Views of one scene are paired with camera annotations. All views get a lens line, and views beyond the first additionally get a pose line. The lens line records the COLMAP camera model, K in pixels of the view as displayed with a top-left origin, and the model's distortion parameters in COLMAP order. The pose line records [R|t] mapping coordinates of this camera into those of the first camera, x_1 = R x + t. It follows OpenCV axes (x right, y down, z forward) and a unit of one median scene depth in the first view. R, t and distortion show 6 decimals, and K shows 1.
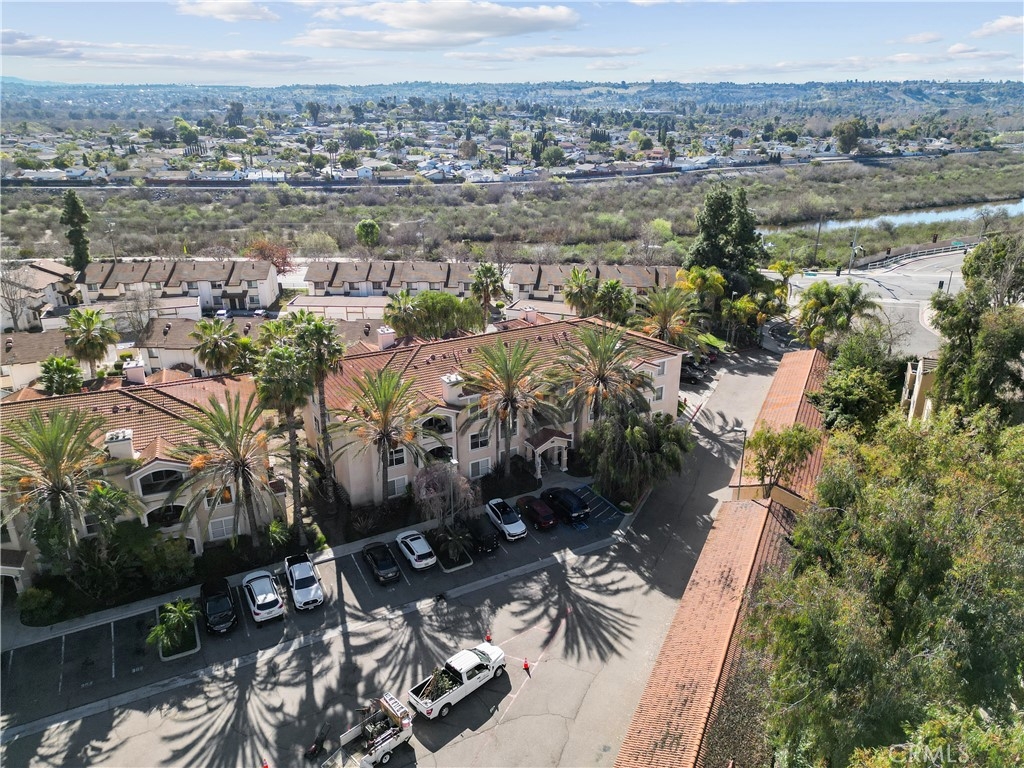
lens RADIAL K [[732.9, 0, 512.0], [0, 732.9, 384.0], [0, 0, 1]] dist [0.020878, -0.005729]
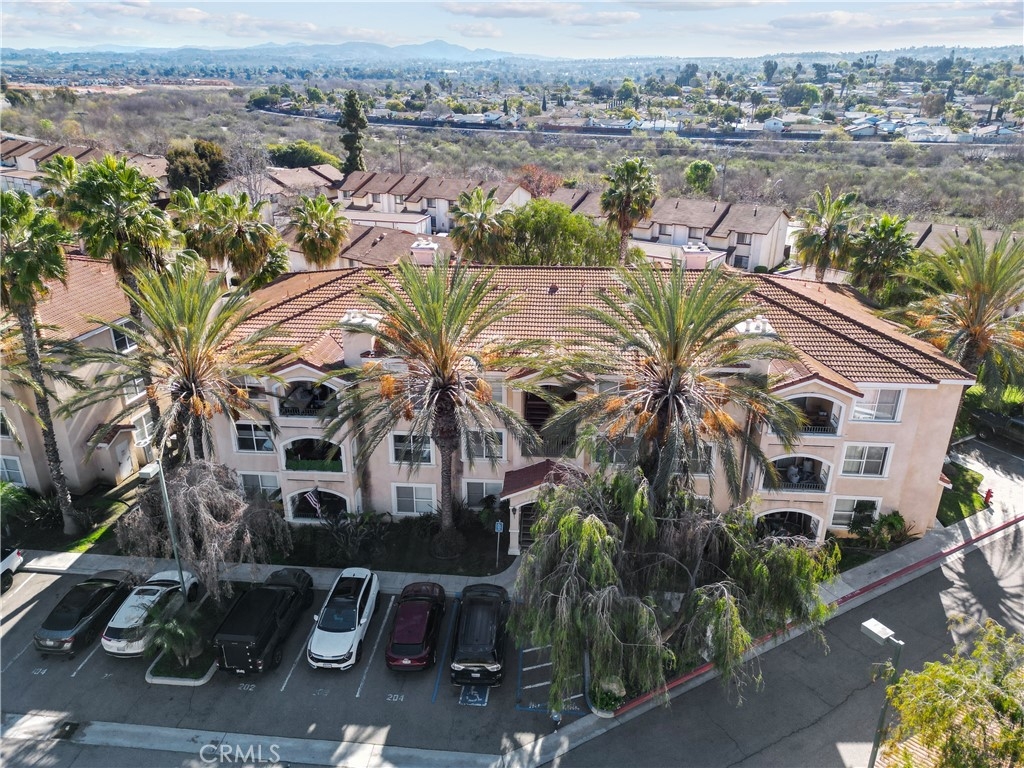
lens RADIAL K [[732.9, 0, 512.0], [0, 732.9, 384.0], [0, 0, 1]] dist [0.020878, -0.005729]
pose [[0.819808, 0.217122, -0.529880, 0.155562], [-0.205252, 0.975263, 0.082064, -0.014622], [0.534590, 0.041482, 0.844093, 0.323325]]
